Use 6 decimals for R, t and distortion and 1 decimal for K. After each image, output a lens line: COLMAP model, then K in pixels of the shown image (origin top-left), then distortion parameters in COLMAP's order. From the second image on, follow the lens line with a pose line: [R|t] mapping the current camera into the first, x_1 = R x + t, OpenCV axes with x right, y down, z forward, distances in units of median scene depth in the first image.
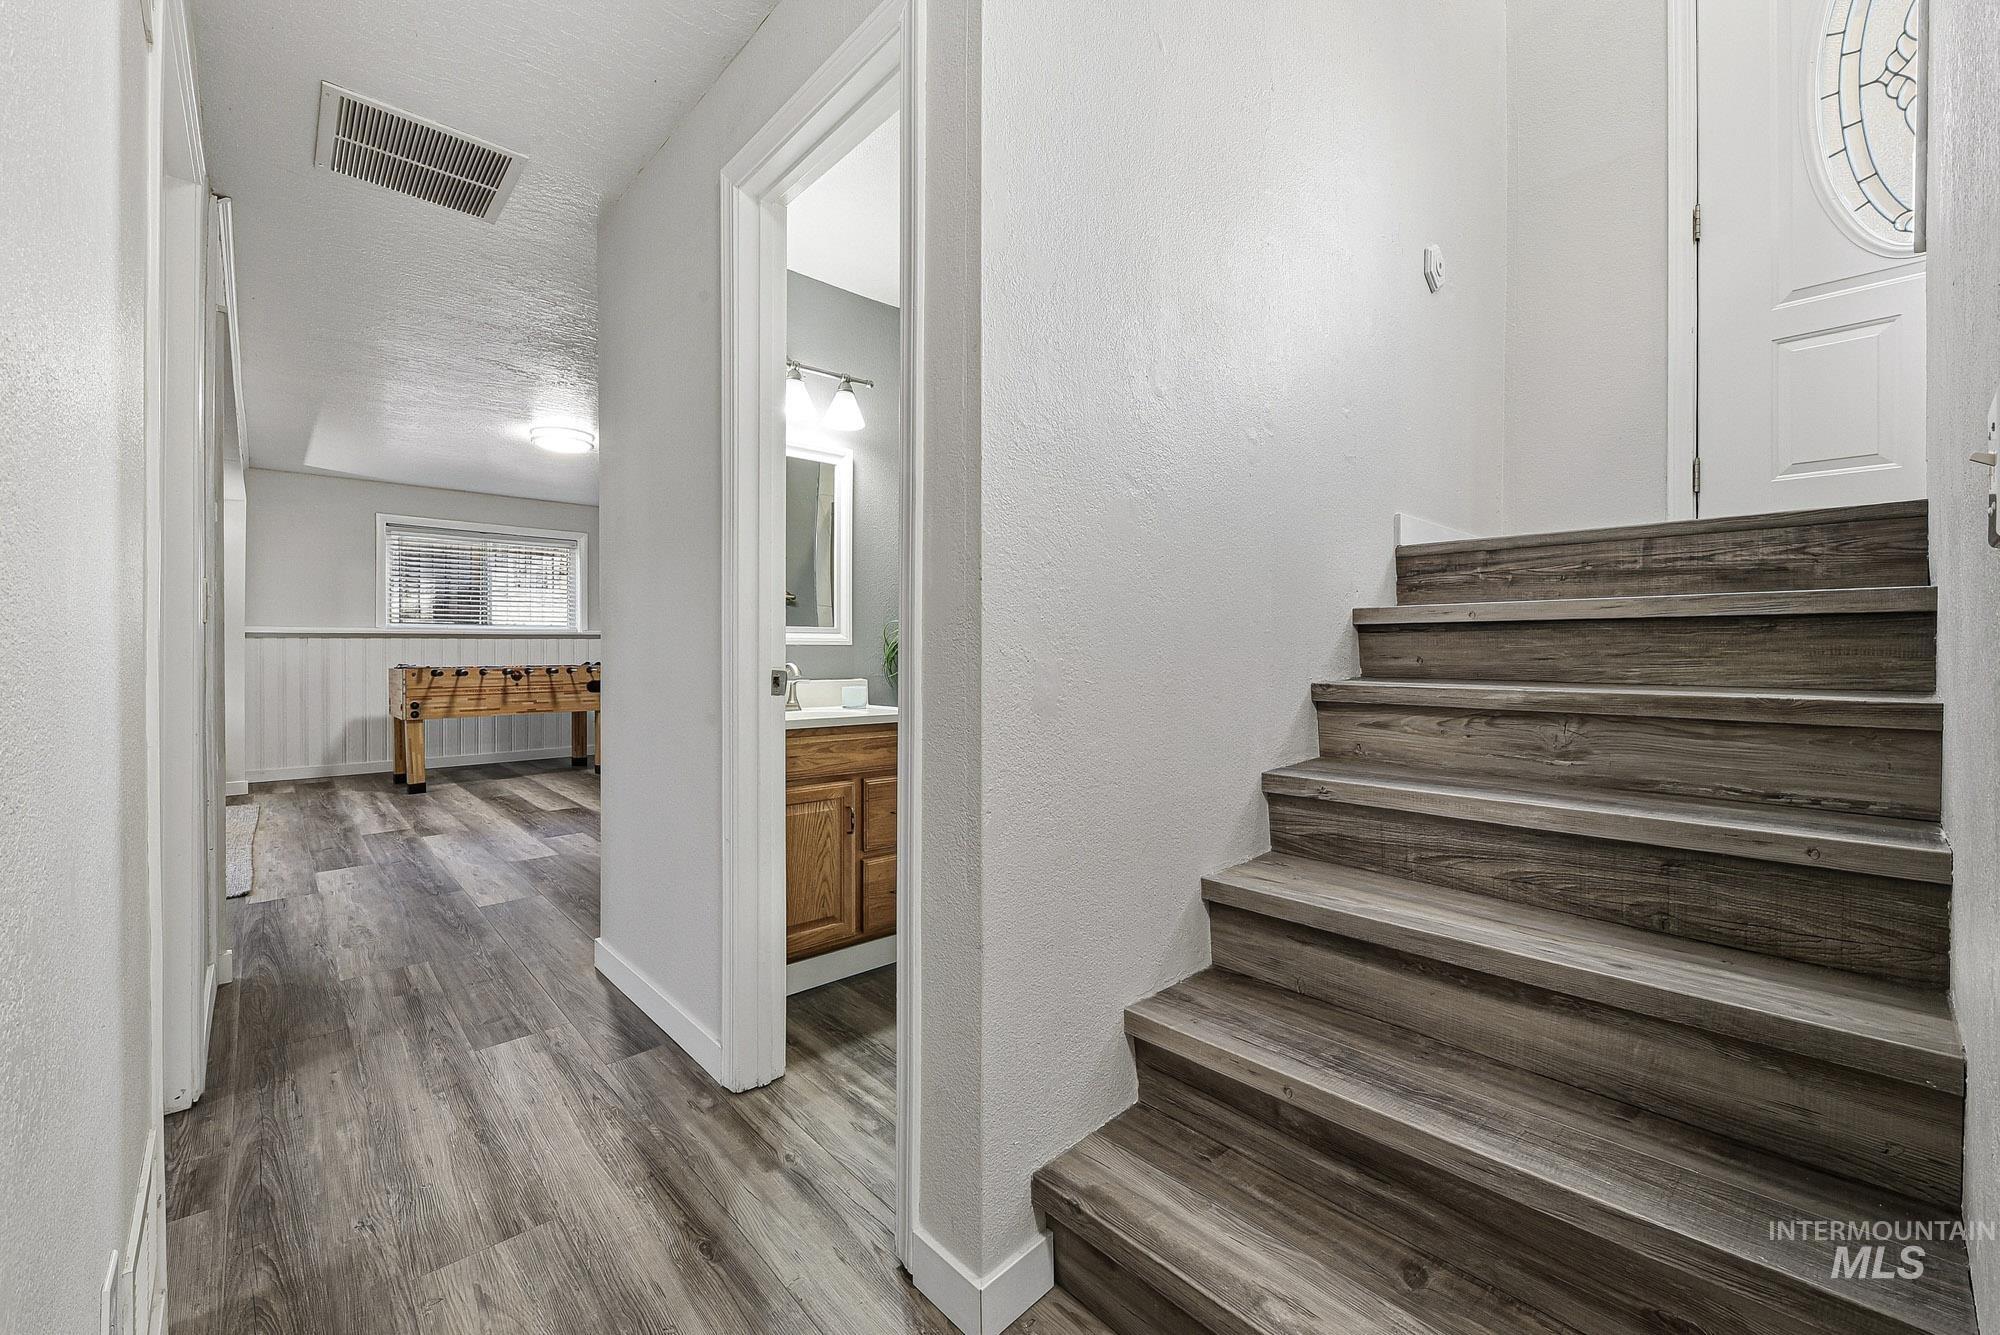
lens RADIAL K [[795.0, 0, 1000.0], [0, 795.0, 667.5], [0, 0, 1]] dist [-0.000650, -0.000106]
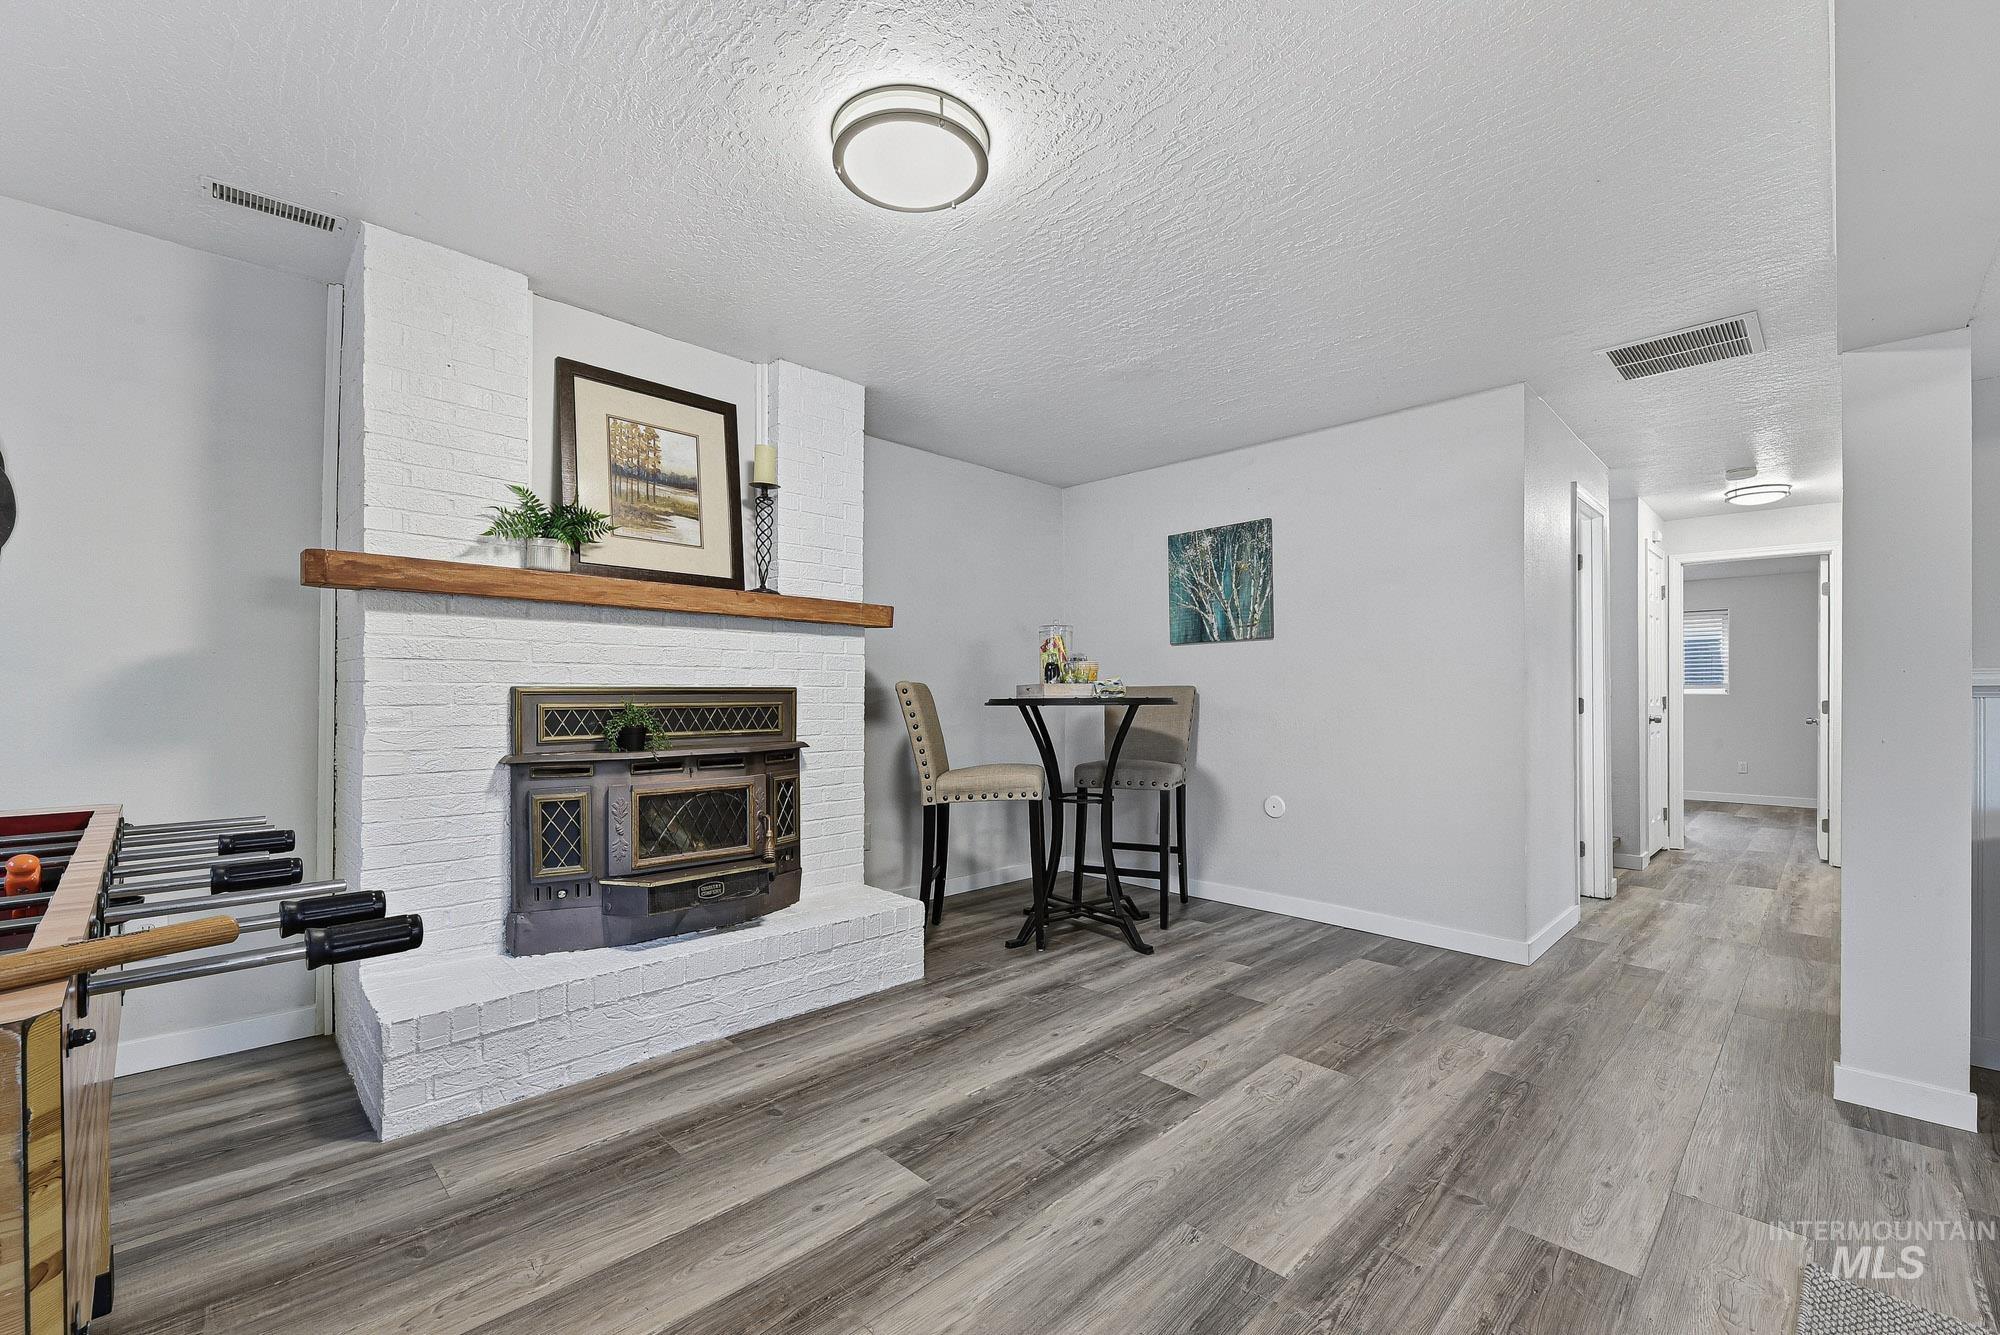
lens RADIAL K [[828.0, 0, 1004.0], [0, 828.0, 696.3], [0, 0, 1]] dist [-0.000066, 0.000033]
pose [[-0.029289, -0.007393, 0.999544, -2.454950], [0.024572, 0.999665, 0.008114, -0.096403], [-0.999269, 0.024798, -0.029098, 2.560767]]
